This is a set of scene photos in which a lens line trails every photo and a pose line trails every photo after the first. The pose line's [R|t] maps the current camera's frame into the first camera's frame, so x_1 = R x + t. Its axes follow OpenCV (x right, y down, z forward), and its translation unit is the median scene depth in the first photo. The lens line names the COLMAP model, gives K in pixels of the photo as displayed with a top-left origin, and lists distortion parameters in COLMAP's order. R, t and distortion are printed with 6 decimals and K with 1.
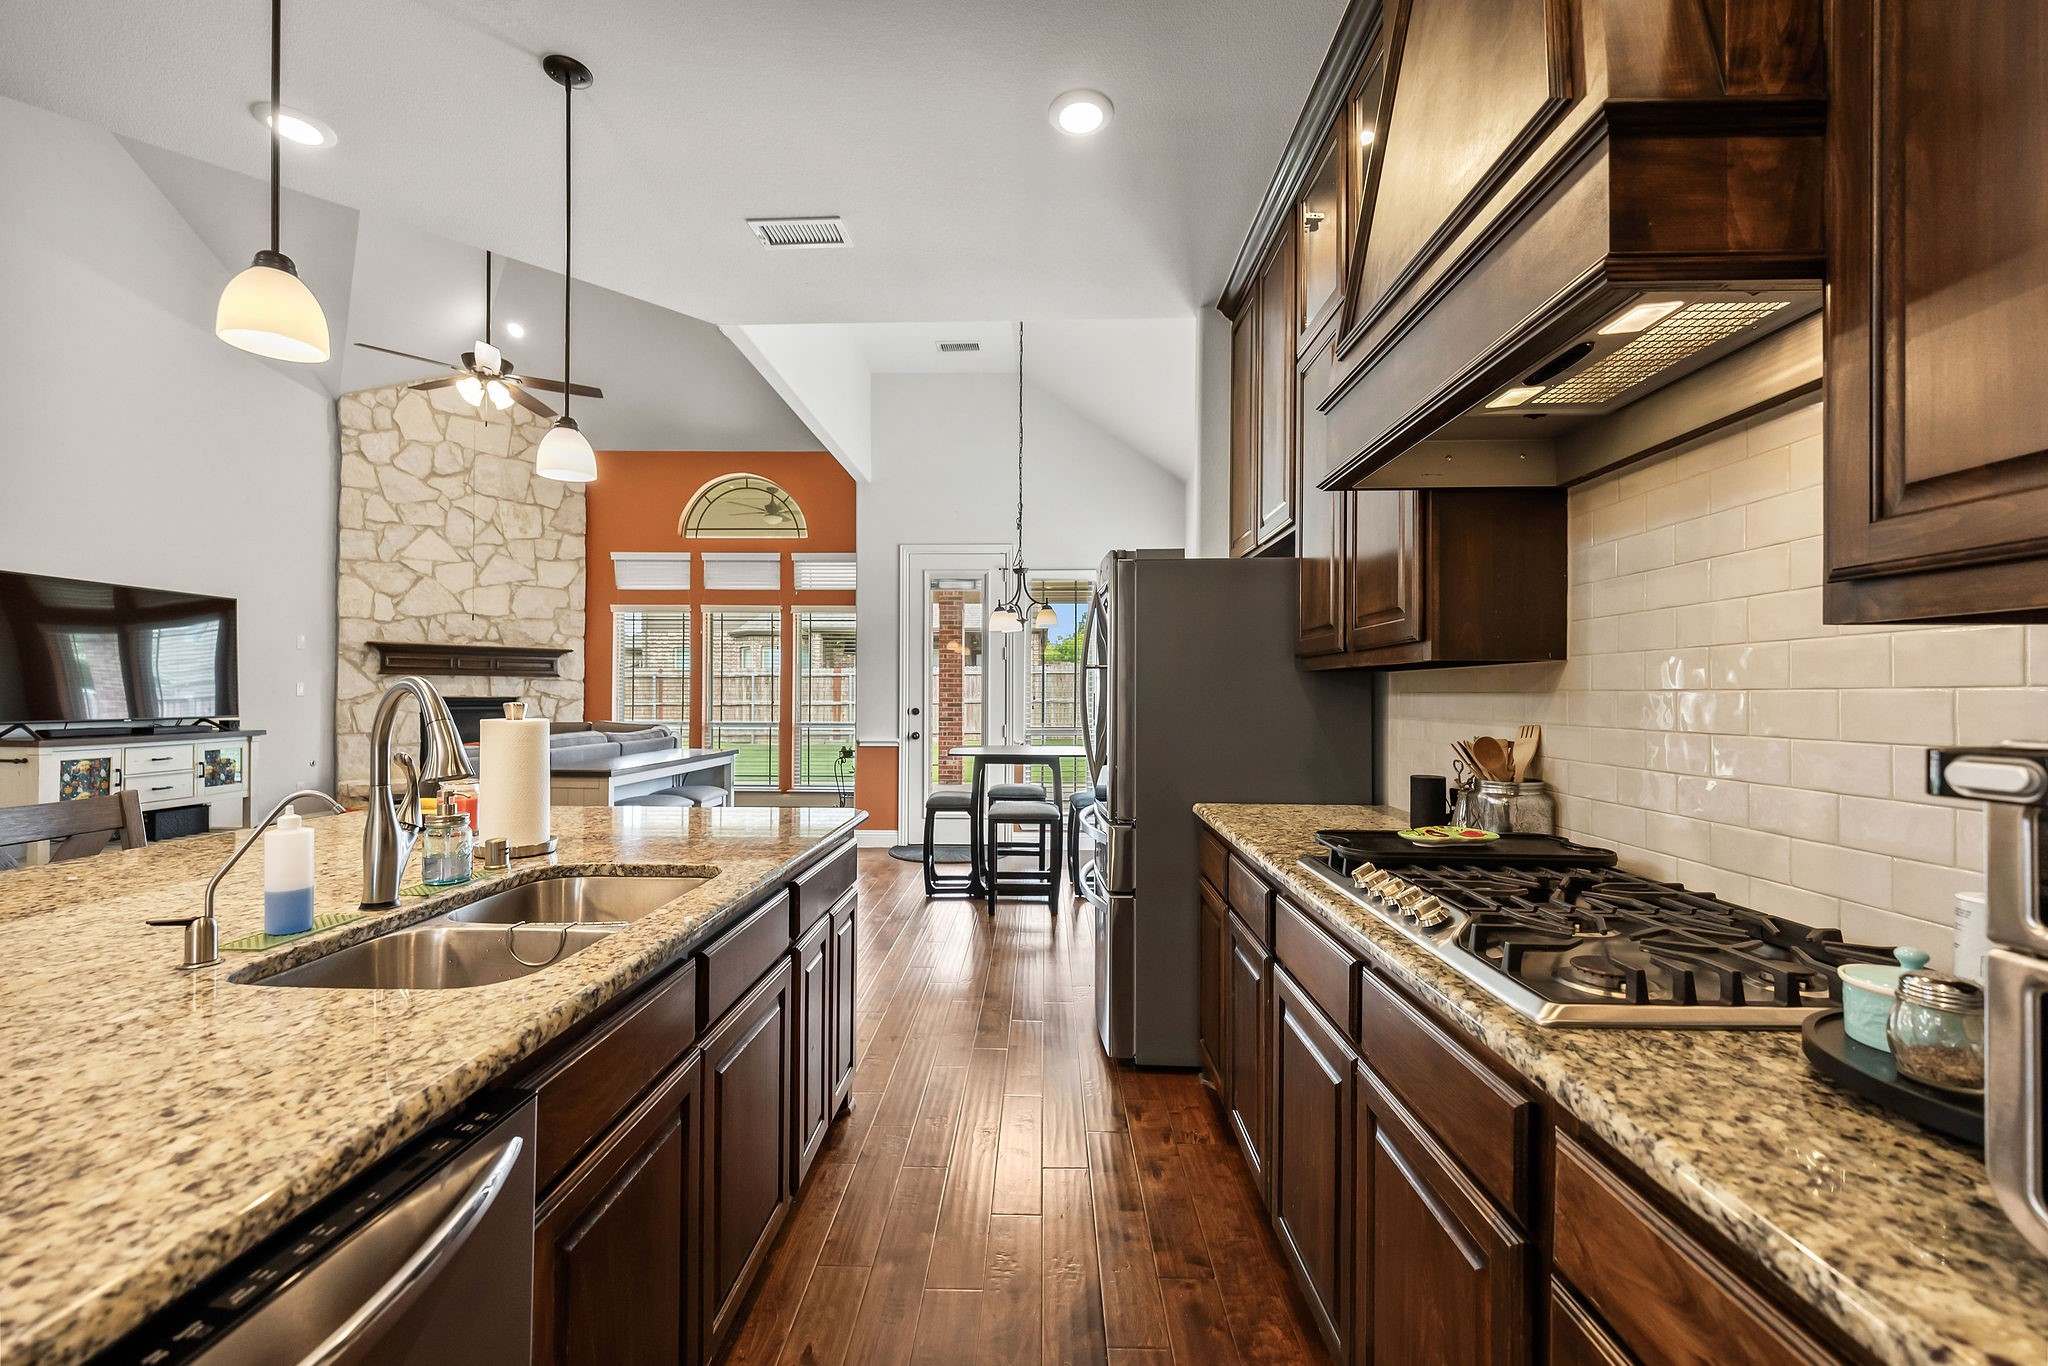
lens RADIAL K [[813.5, 0, 1024.1], [0, 813.5, 694.0], [0, 0, 1]] dist [-0.007778, 0.000714]
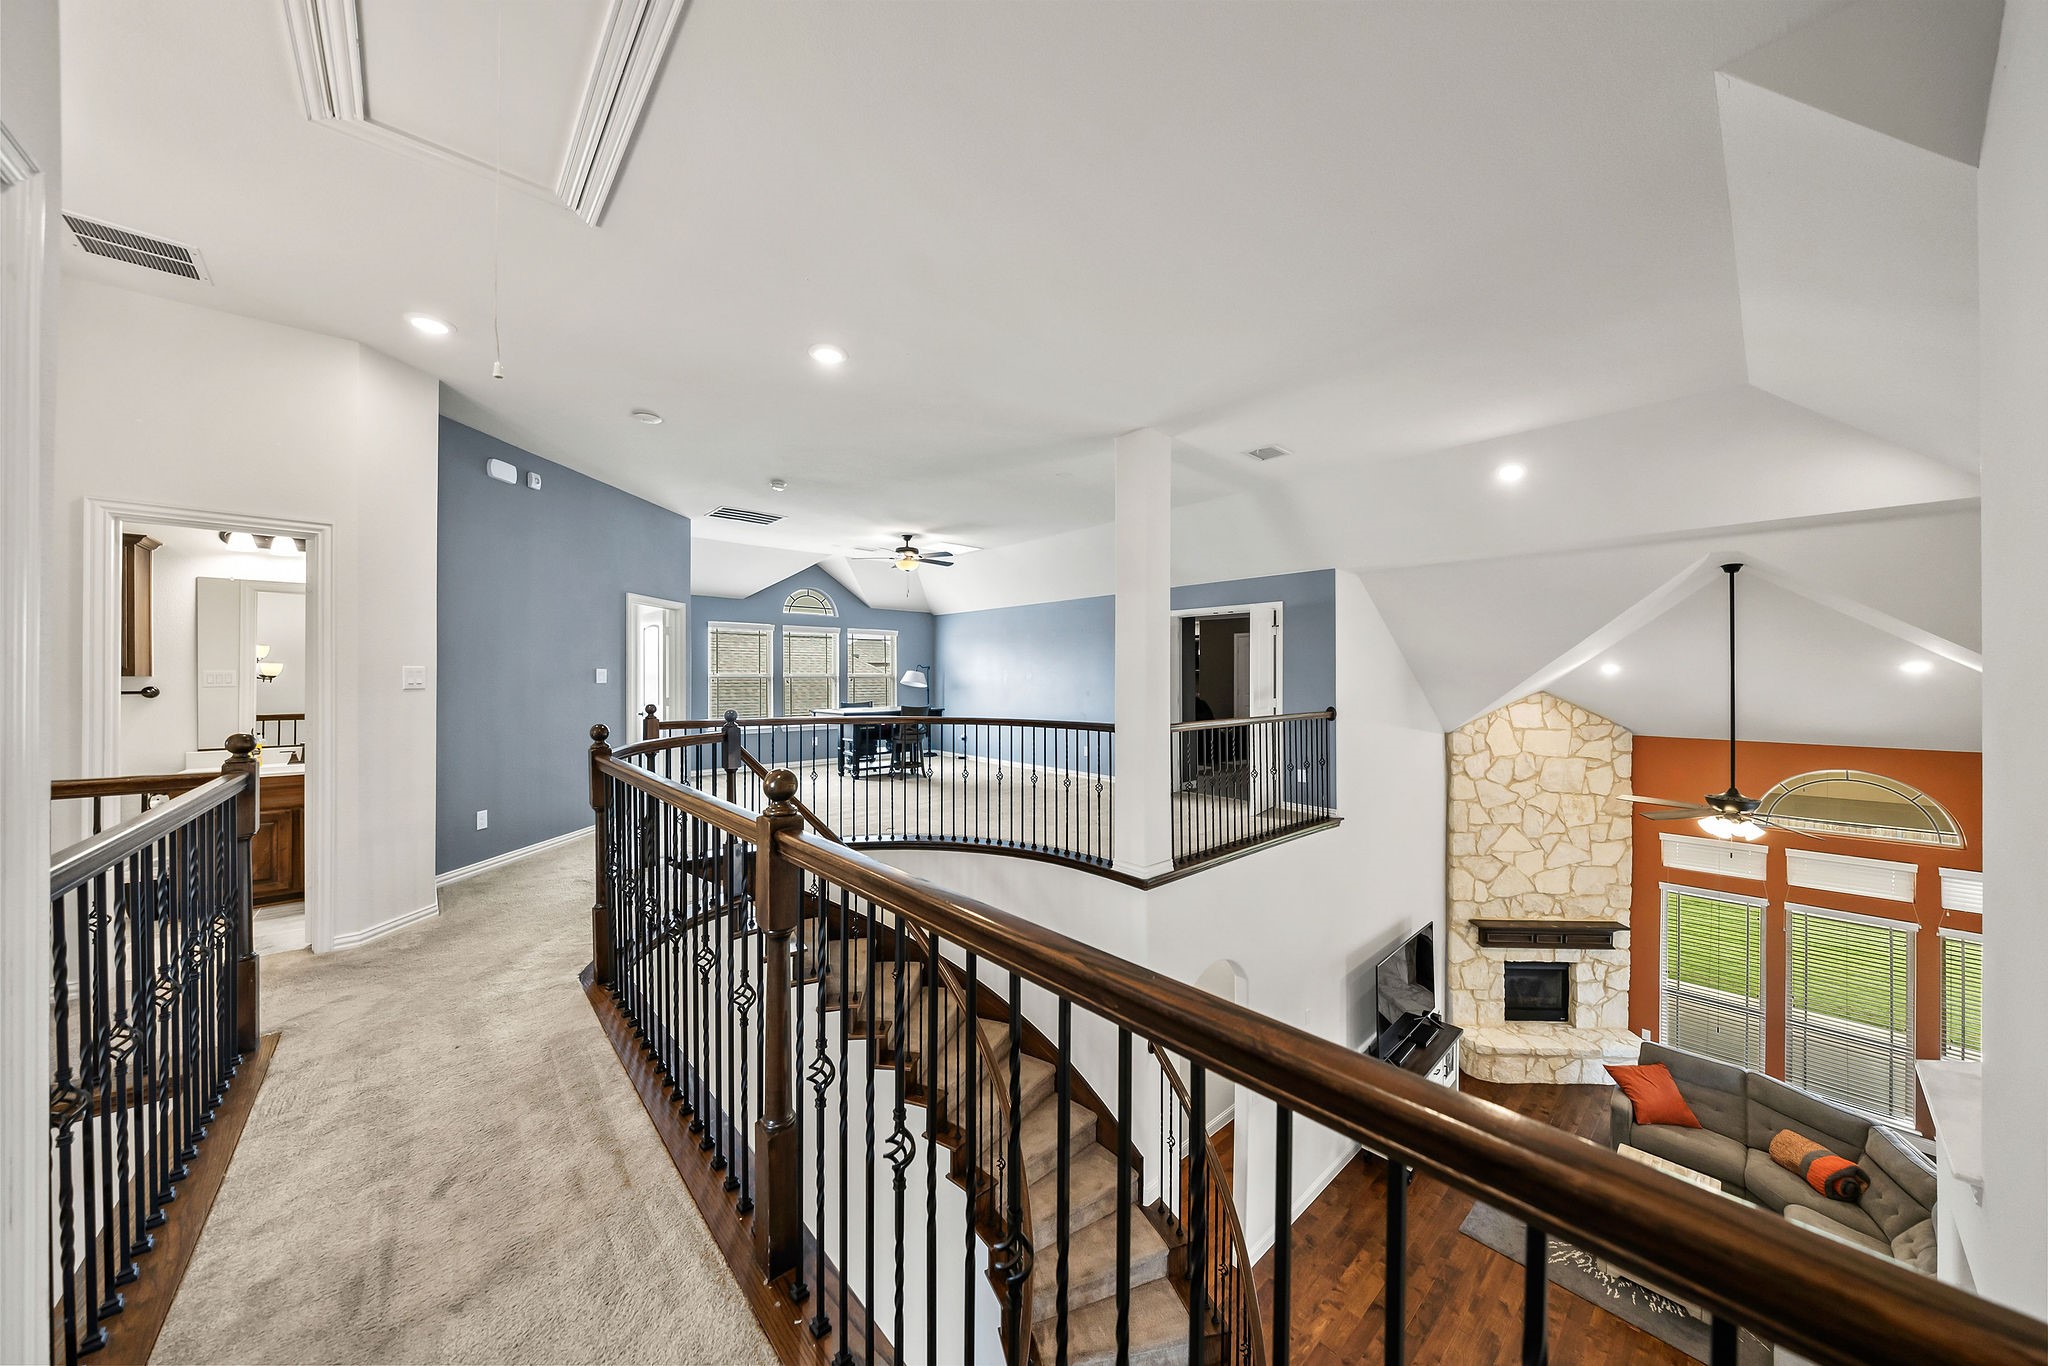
lens RADIAL K [[707.8, 0, 1020.2], [0, 707.8, 670.7], [0, 0, 1]] dist [-0.011173, 0.002022]
pose [[0.687258, -0.004700, -0.726399, -0.488679], [0.006214, 0.999981, -0.000591, -0.459806], [0.726387, -0.004108, 0.687273, -0.280351]]
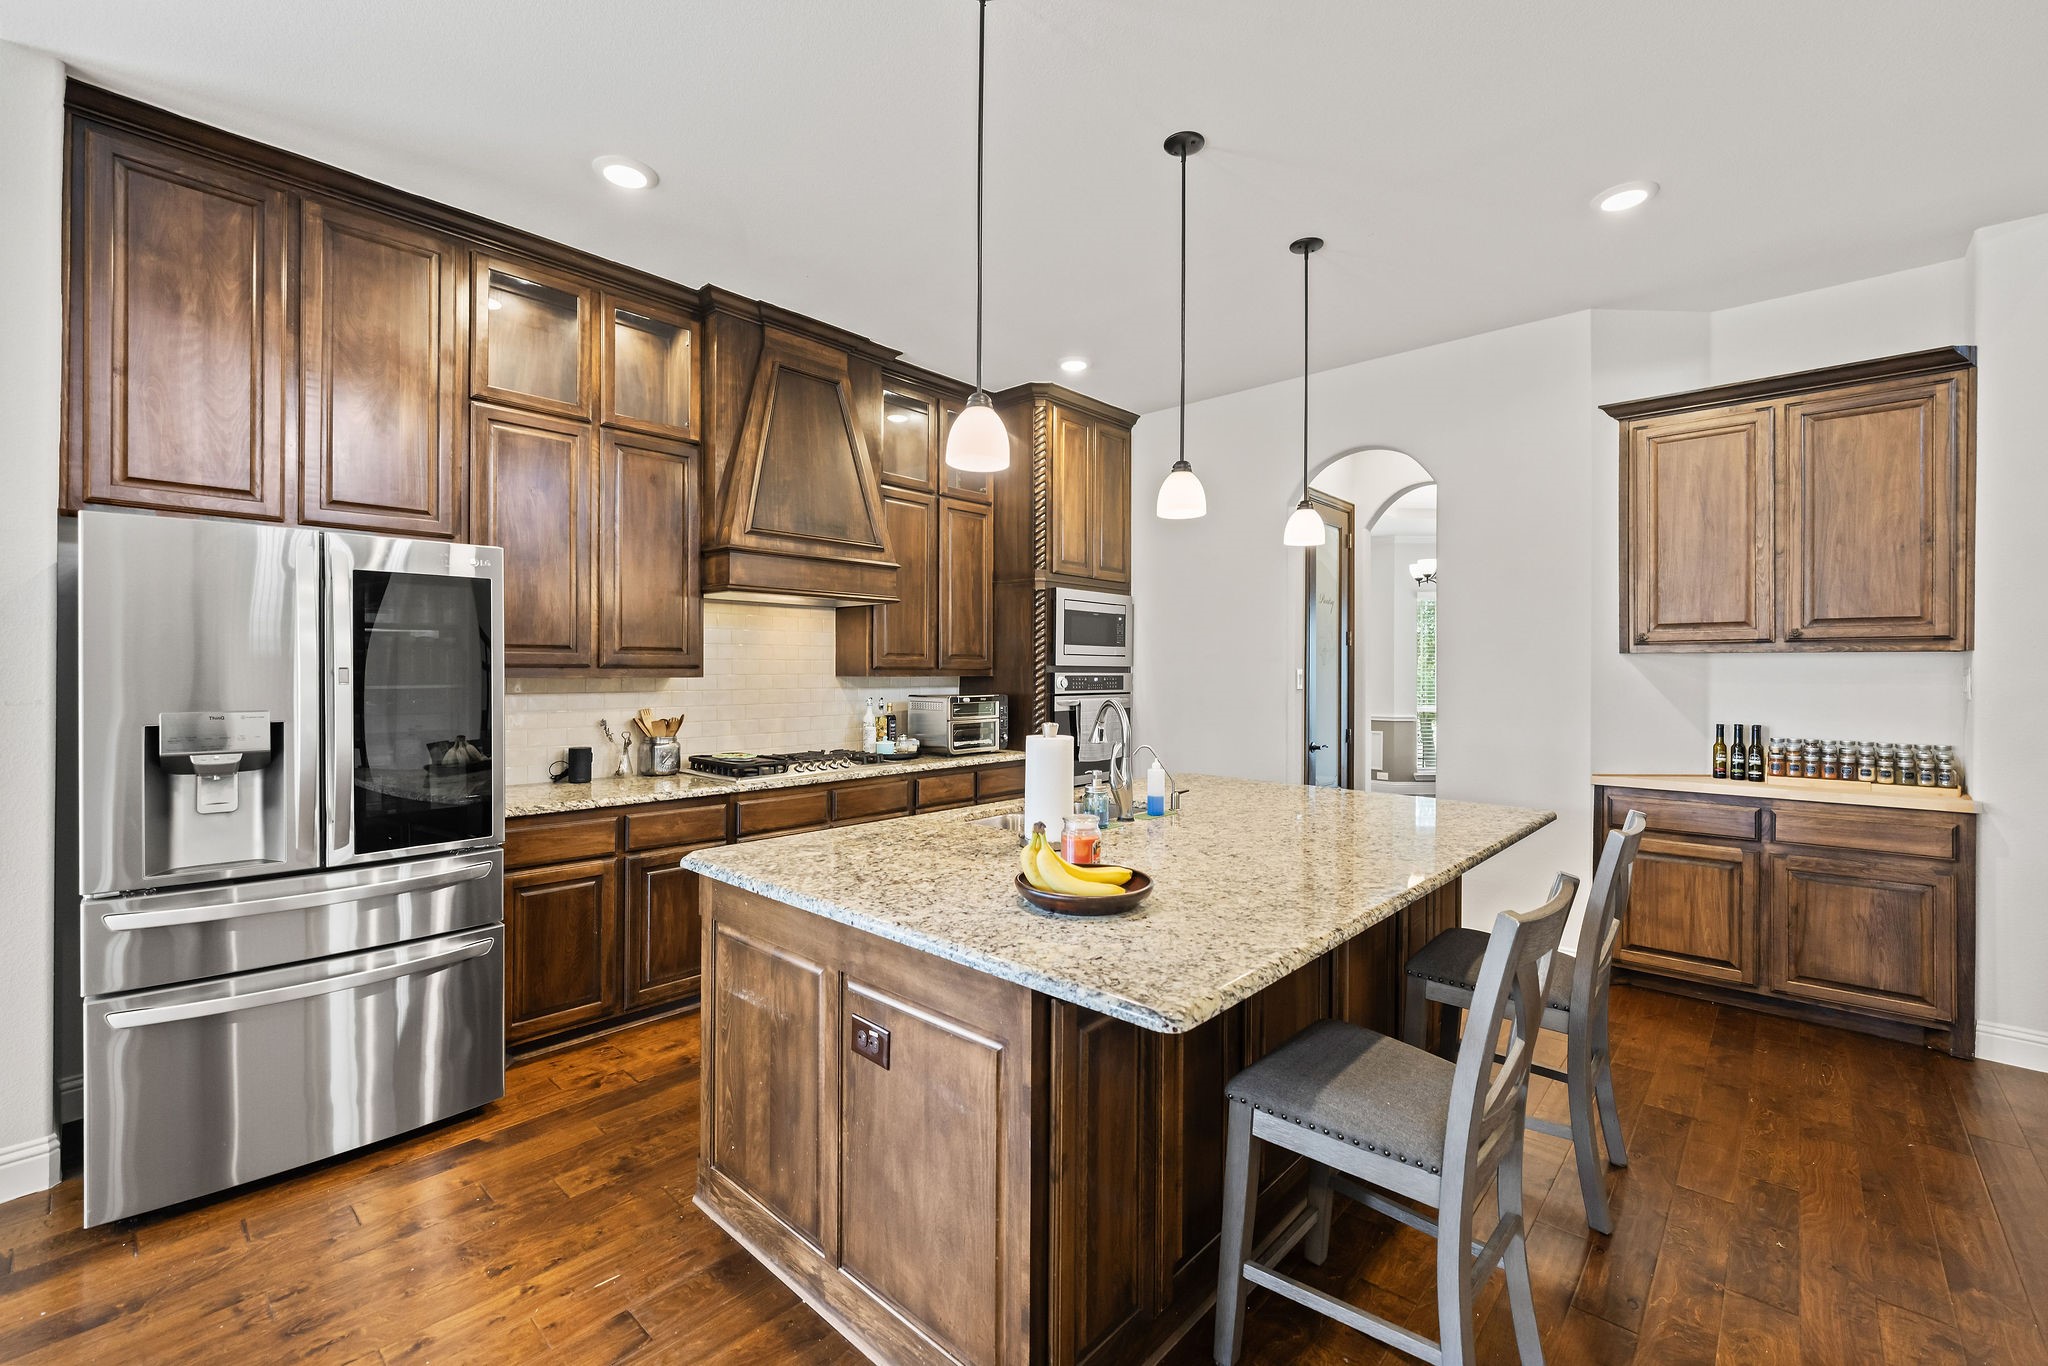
lens RADIAL K [[849.3, 0, 1017.2], [0, 849.3, 666.8], [0, 0, 1]] dist [0.000034, -0.000165]
pose [[-0.749521, -0.007004, 0.661943, -0.333107], [-0.009426, 0.999956, -0.000093, -0.017193], [-0.661913, -0.006309, -0.749554, 0.478547]]
